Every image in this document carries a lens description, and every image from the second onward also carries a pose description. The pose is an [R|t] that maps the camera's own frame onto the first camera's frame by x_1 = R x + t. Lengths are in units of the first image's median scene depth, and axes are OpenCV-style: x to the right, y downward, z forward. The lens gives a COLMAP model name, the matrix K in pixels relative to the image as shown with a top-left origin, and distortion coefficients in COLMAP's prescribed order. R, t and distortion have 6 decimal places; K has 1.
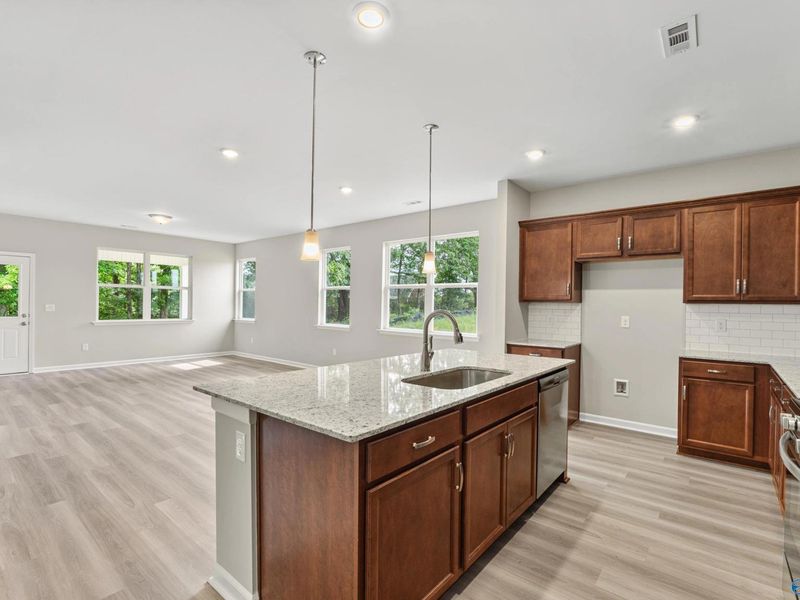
lens RADIAL K [[386.8, 0, 400.9], [0, 386.8, 301.2], [0, 0, 1]] dist [-0.000181, -0.002065]
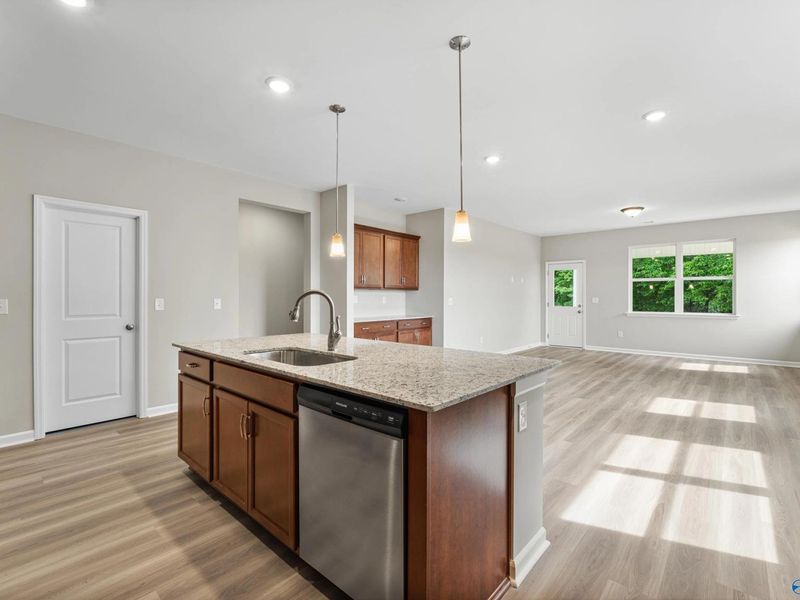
lens RADIAL K [[377.0, 0, 405.6], [0, 377.0, 301.8], [0, 0, 1]] dist [0.001099, -0.000383]
pose [[-0.031861, -0.001212, -0.999492, 0.626692], [0.007199, 0.999973, -0.001442, 0.034257], [0.999466, -0.007241, -0.031852, 0.744536]]
